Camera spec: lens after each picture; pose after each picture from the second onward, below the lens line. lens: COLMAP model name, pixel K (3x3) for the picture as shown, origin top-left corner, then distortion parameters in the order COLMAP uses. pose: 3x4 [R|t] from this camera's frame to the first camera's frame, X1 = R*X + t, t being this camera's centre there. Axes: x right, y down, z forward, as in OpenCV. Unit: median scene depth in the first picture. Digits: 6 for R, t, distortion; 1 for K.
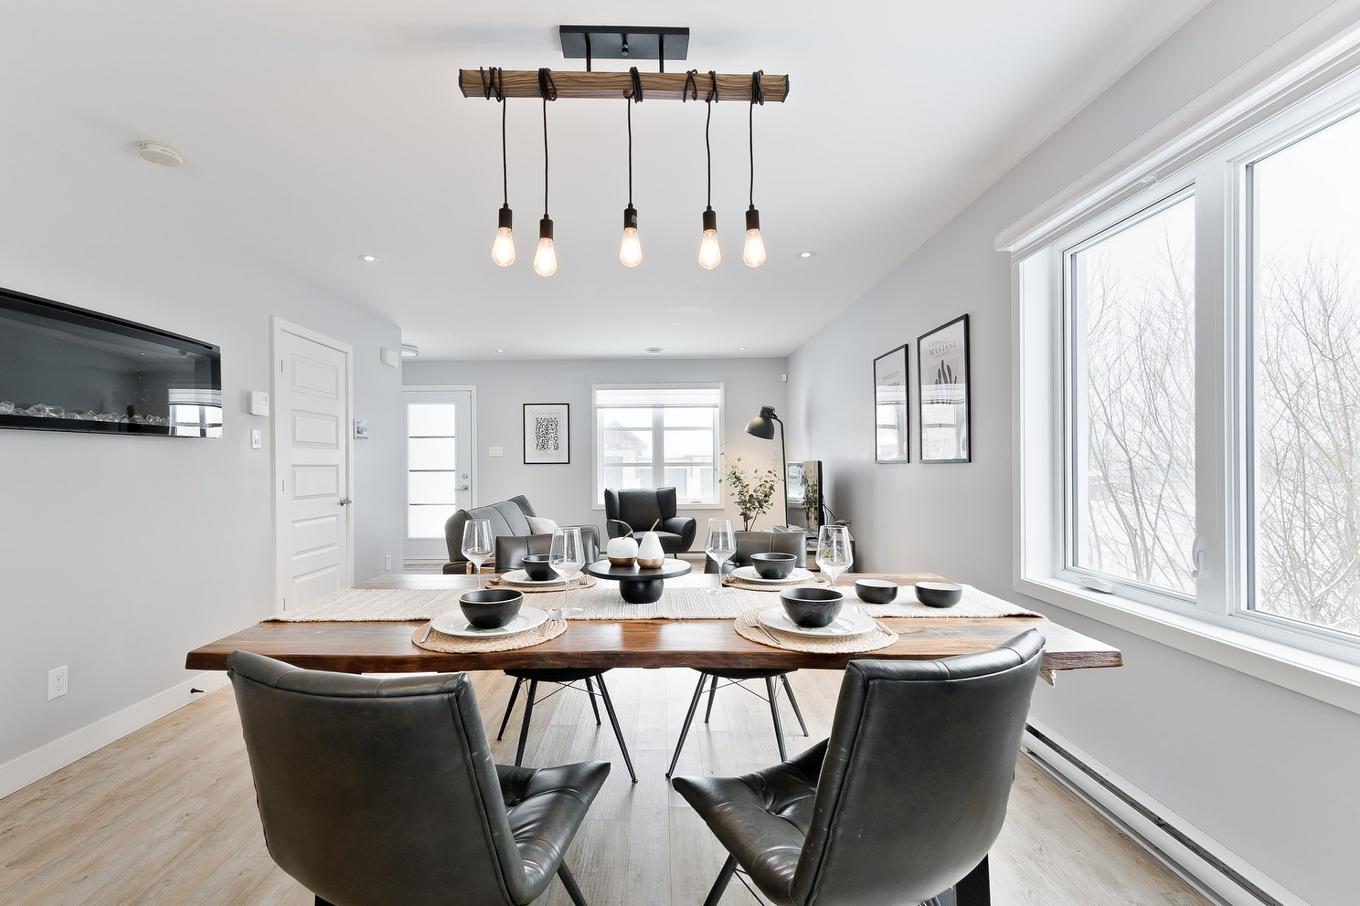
lens RADIAL K [[523.4, 0, 665.5], [0, 523.4, 465.2], [0, 0, 1]] dist [-0.000797, -0.000104]
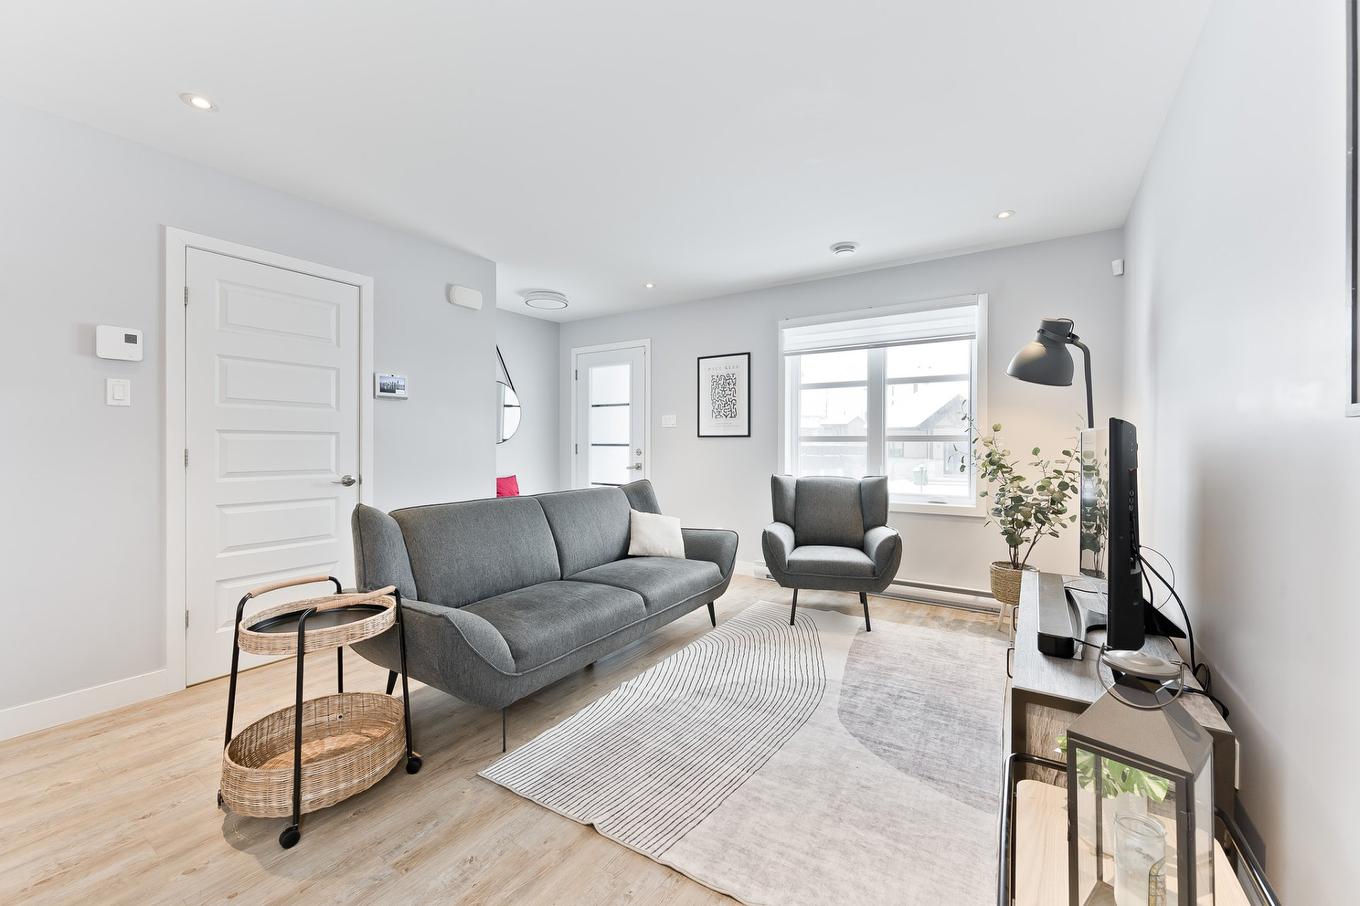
lens RADIAL K [[525.1, 0, 744.1], [0, 525.1, 446.4], [0, 0, 1]] dist [-0.000044, -0.000025]
pose [[0.870904, 0.011453, -0.491320, 0.180140], [-0.009626, 0.999934, 0.006246, 0.006371], [0.491359, -0.000710, 0.870957, 0.420563]]
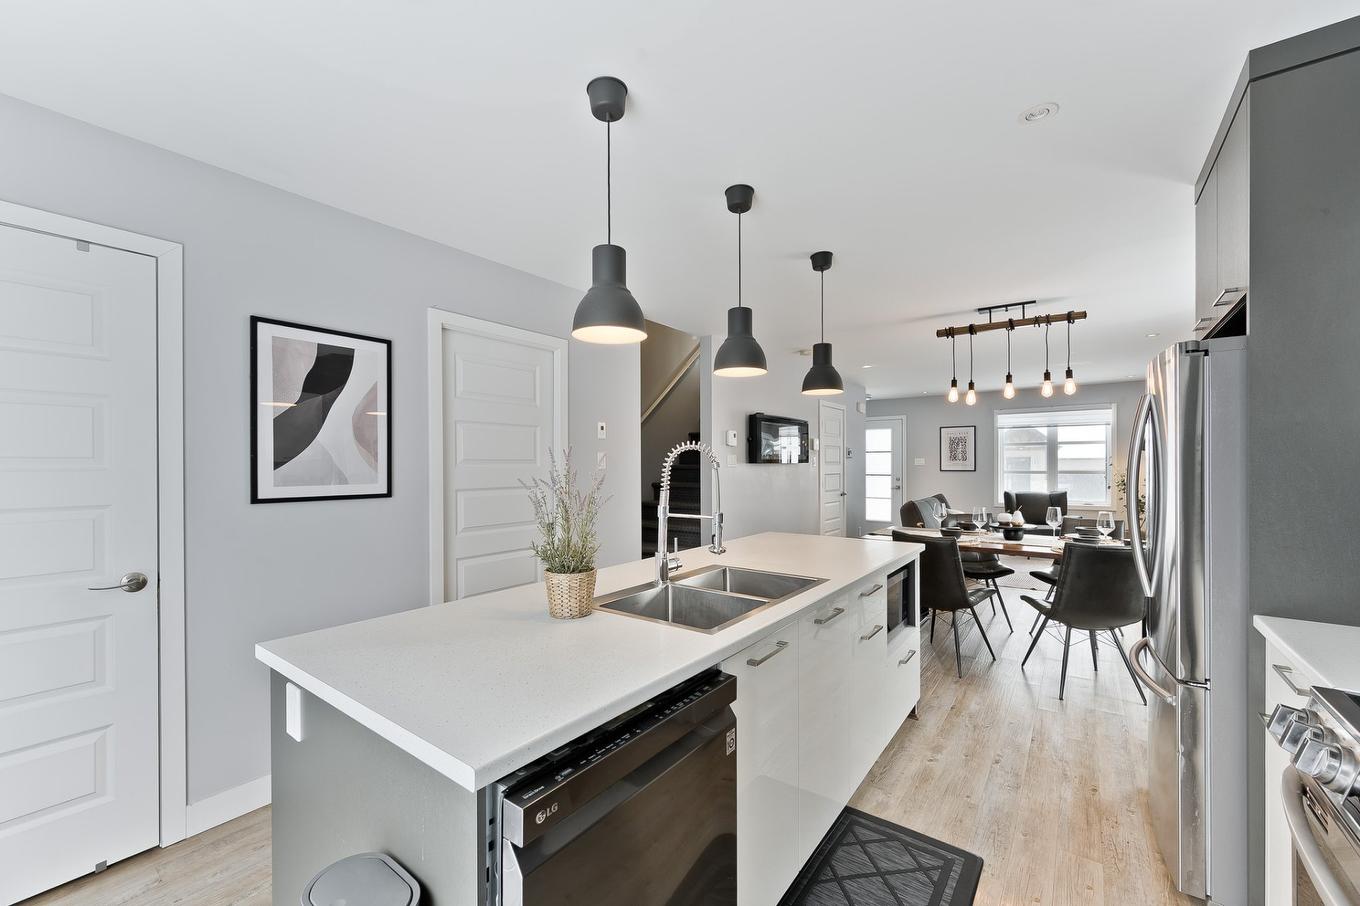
lens RADIAL K [[503.4, 0, 768.6], [0, 503.4, 468.3], [0, 0, 1]] dist [0.001684, 0.000047]
pose [[0.845155, 0.006556, -0.534481, 0.063195], [-0.002726, 0.999965, 0.007955, -0.020878], [0.534515, -0.005267, 0.845143, -0.407536]]
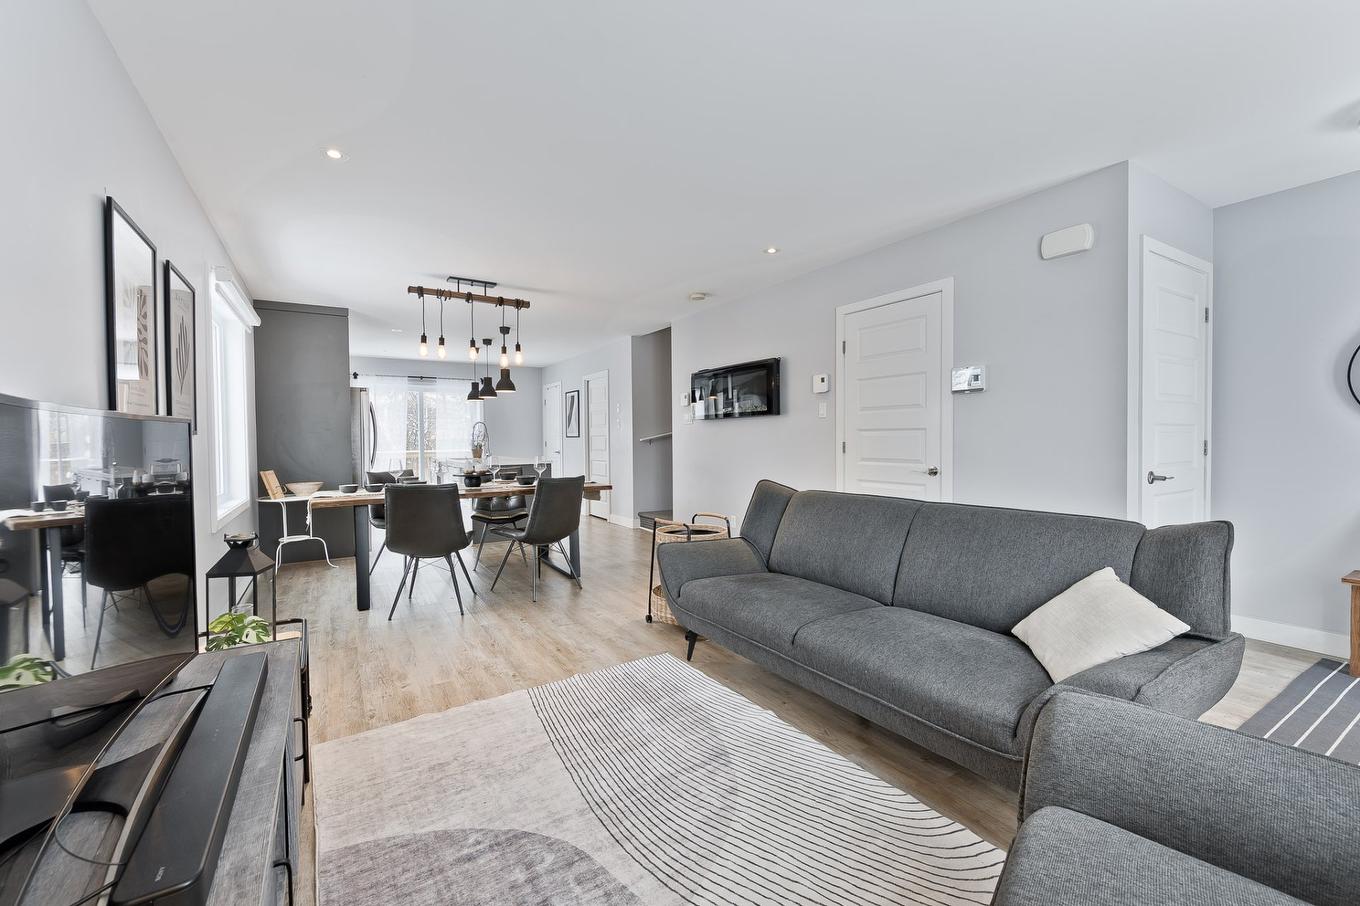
lens RADIAL K [[563.9, 0, 675.9], [0, 563.9, 466.6], [0, 0, 1]] dist [0.000518, 0.000023]
pose [[-0.856748, 0.043205, -0.513922, 0.145069], [0.015447, 0.998187, 0.058166, 0.001296], [0.515504, 0.041895, -0.855863, 1.079185]]
